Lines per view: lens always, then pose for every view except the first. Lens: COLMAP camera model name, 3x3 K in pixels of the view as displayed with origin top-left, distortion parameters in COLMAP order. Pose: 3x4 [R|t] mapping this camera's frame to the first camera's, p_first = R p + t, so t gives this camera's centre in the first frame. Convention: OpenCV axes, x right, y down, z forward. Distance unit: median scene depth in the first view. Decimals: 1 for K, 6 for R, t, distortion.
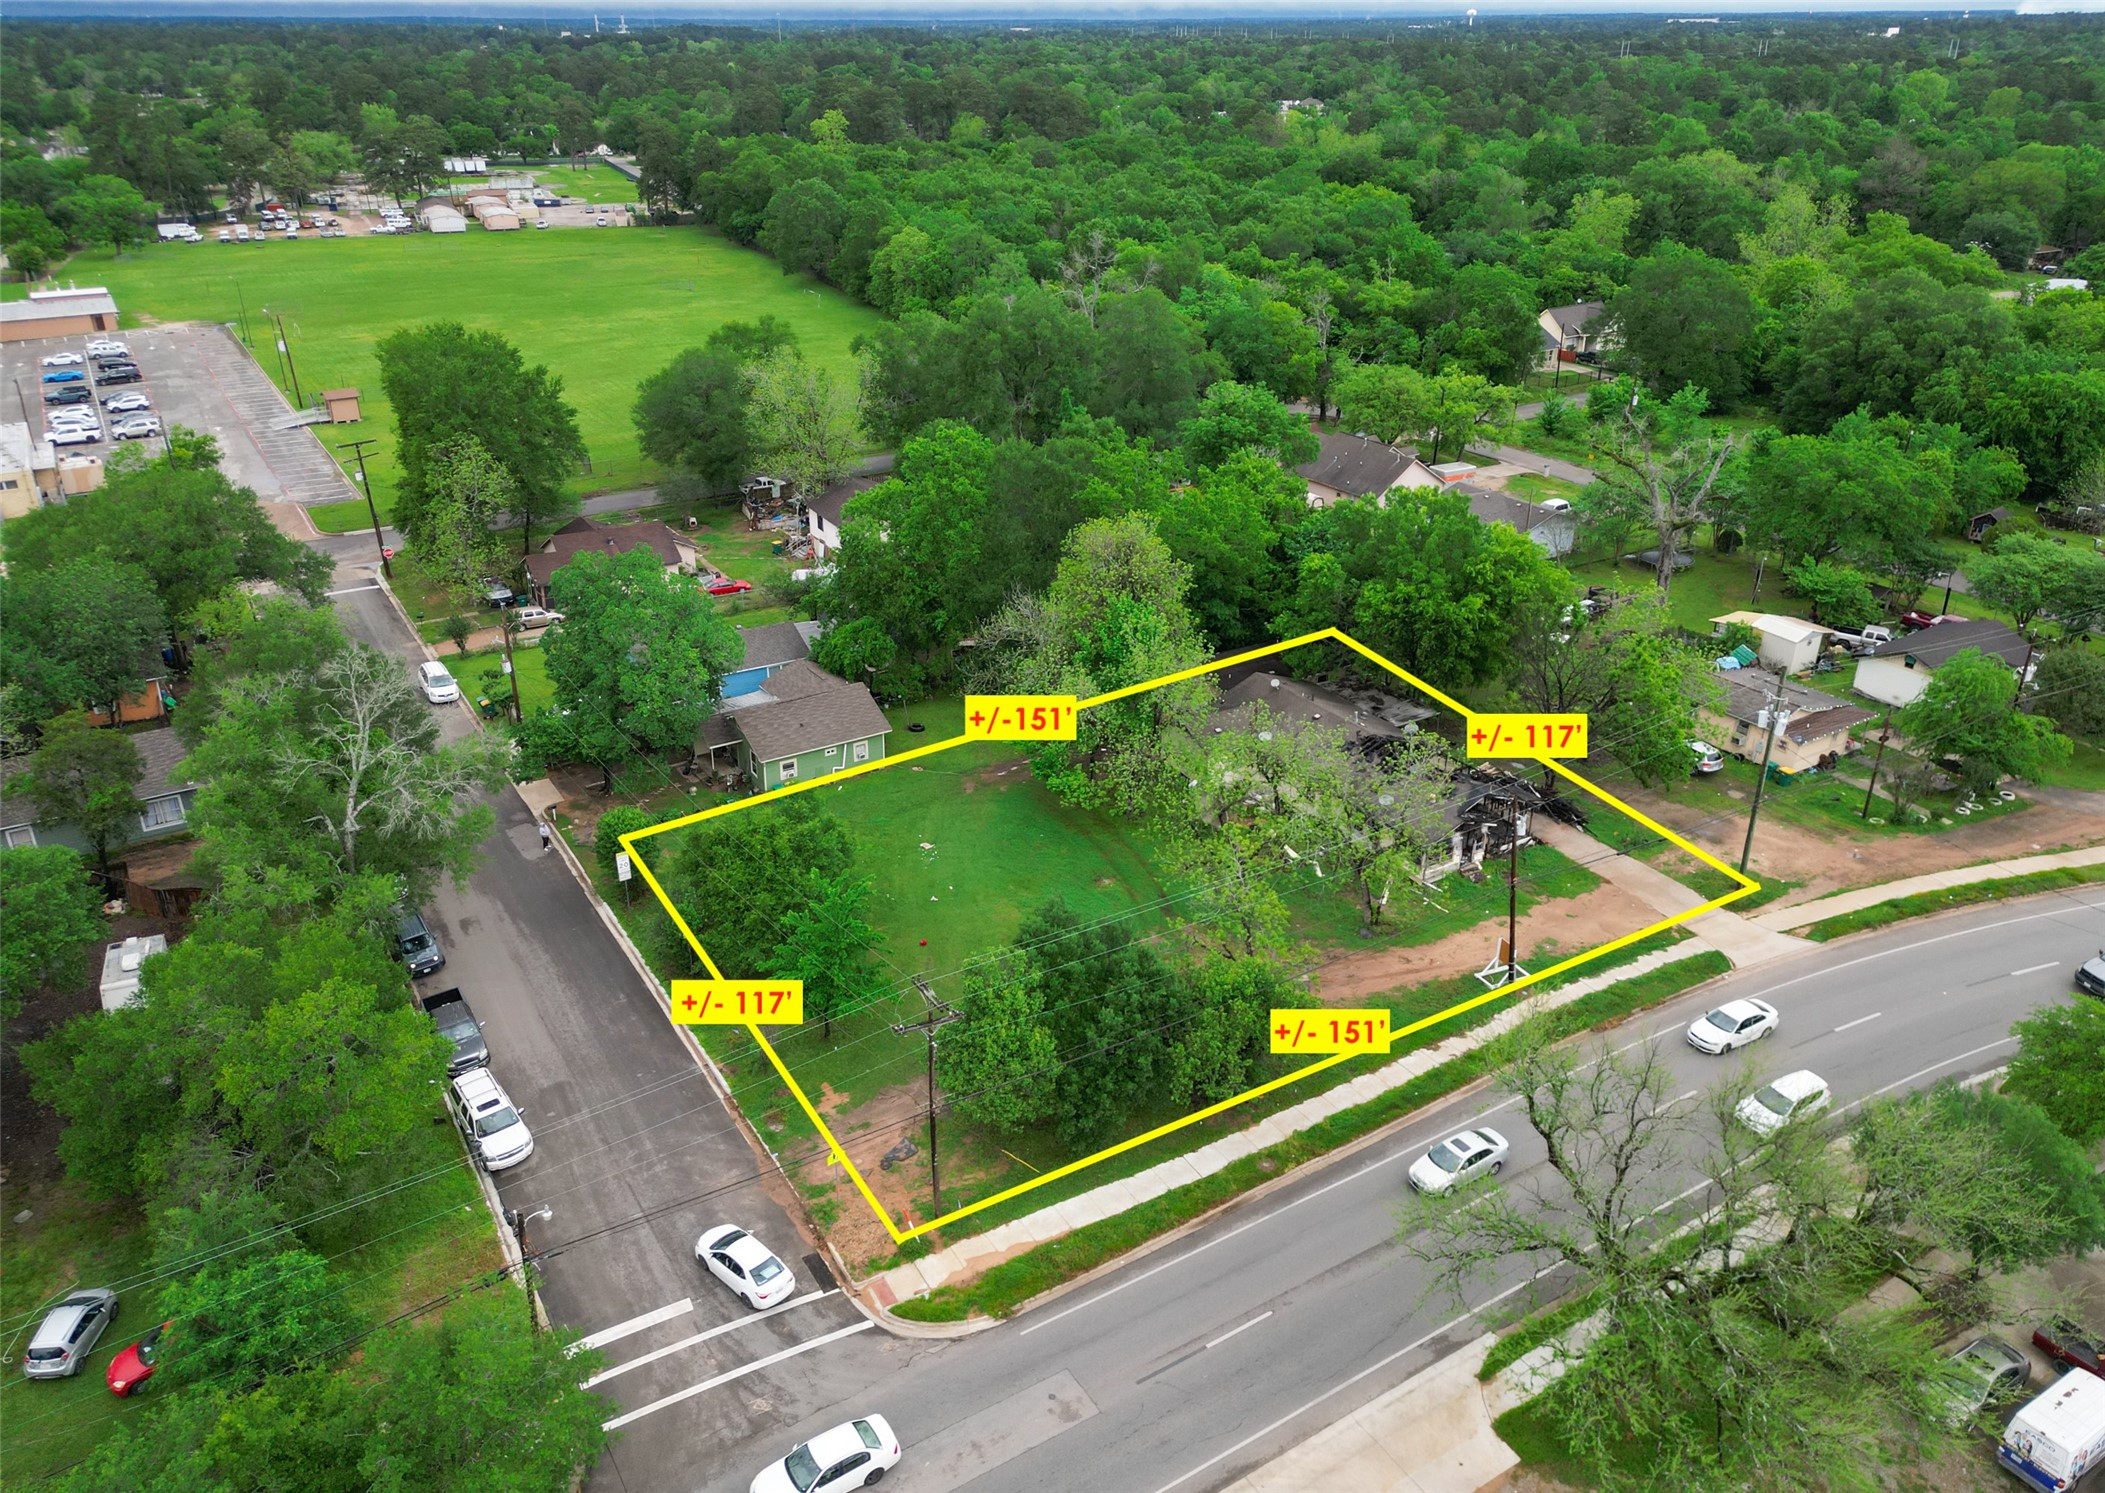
lens RADIAL K [[1487.8, 0, 1052.5], [0, 1487.8, 746.5], [0, 0, 1]] dist [0.068398, -0.054717]
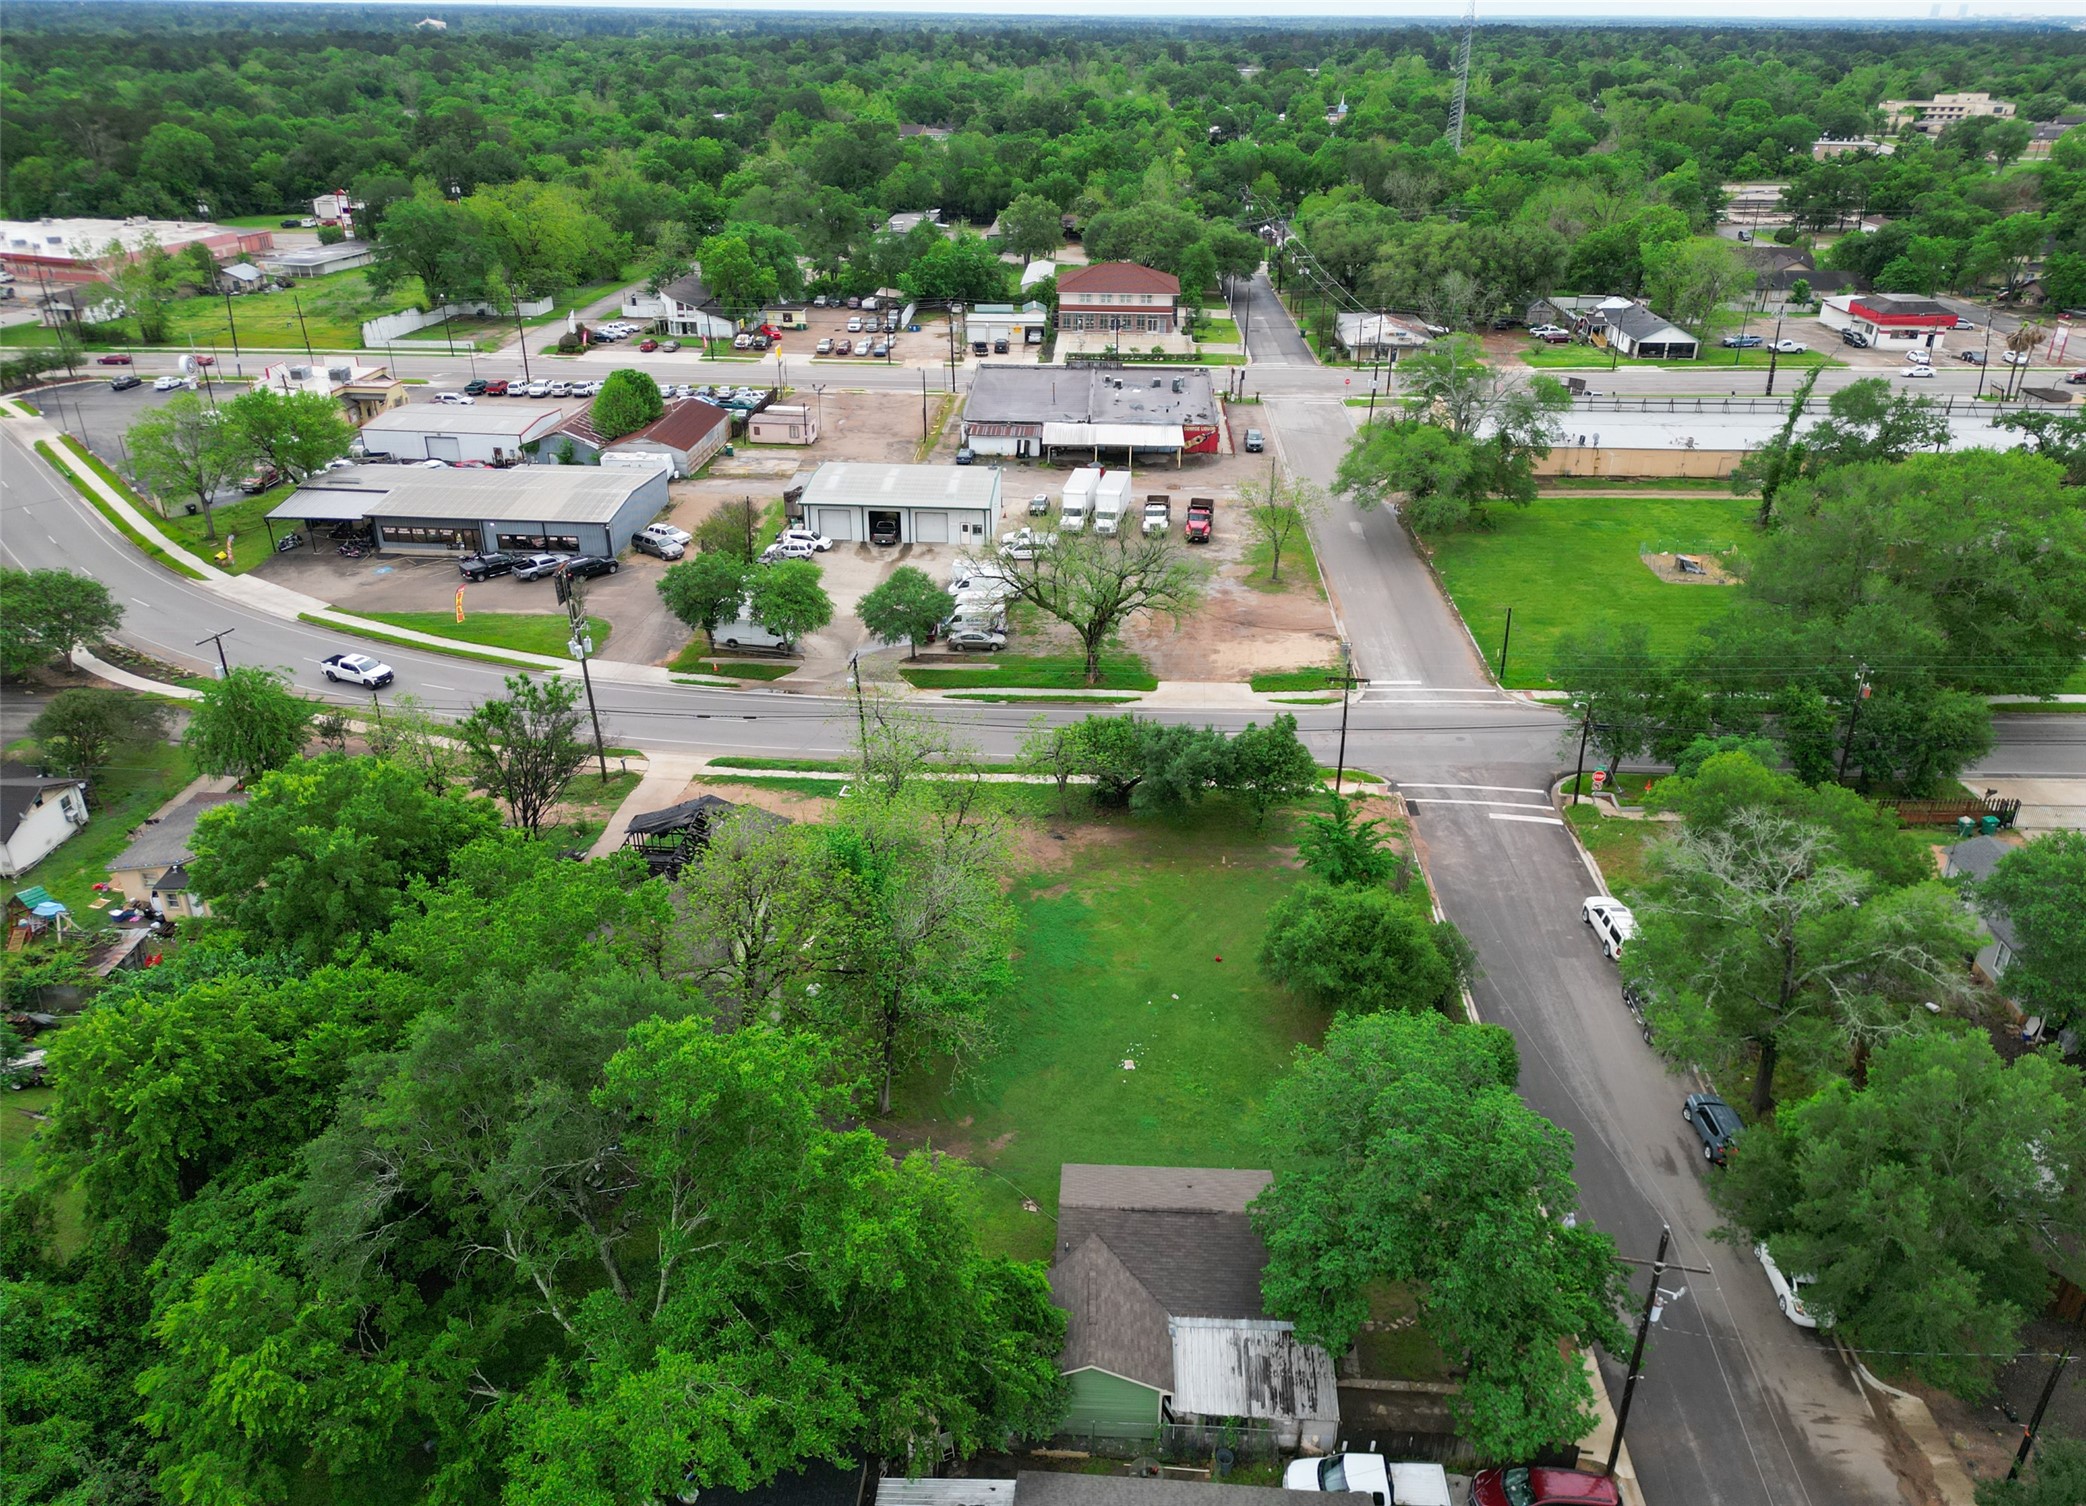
lens RADIAL K [[1448.7, 0, 1043.0], [0, 1448.7, 753.0], [0, 0, 1]] dist [0.080387, -0.074963]
pose [[-0.818711, -0.264157, 0.509836, -0.285514], [0.243184, 0.644826, 0.724611, -0.449154], [-0.520167, 0.717231, -0.463687, 0.860836]]
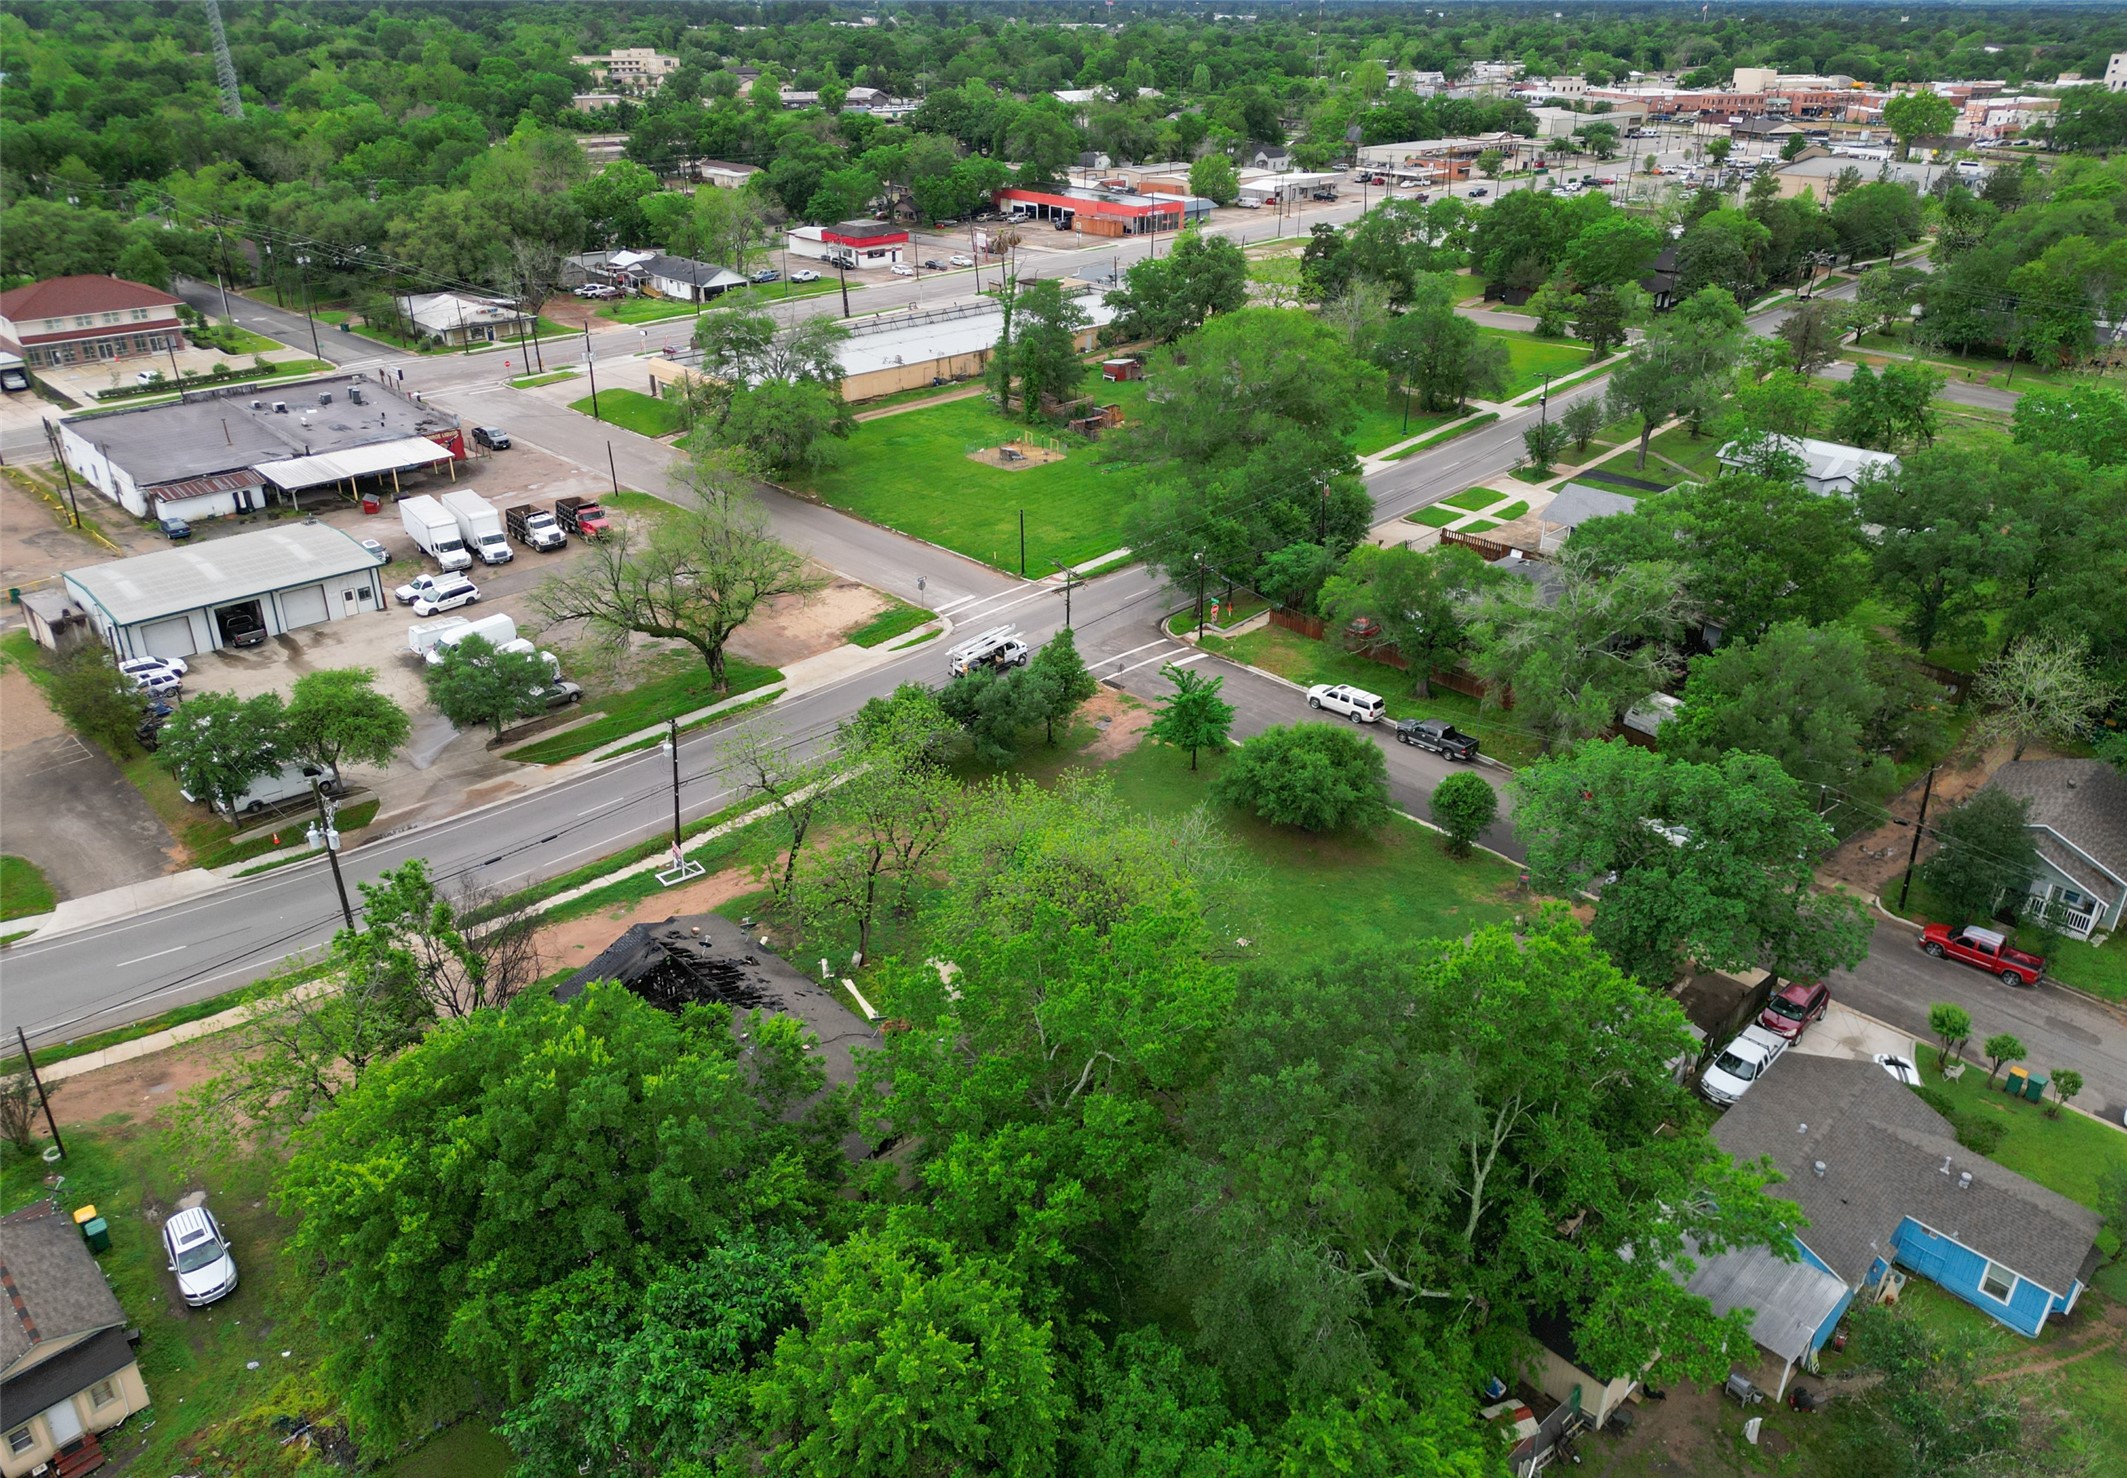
lens RADIAL K [[1495.0, 0, 1059.1], [0, 1495.0, 672.7], [0, 0, 1]] dist [0.096820, -0.101381]
pose [[-0.974933, 0.086161, -0.205141, 0.137921], [-0.102939, 0.642708, 0.759164, -0.498568], [0.197256, 0.761251, -0.617728, 0.956374]]
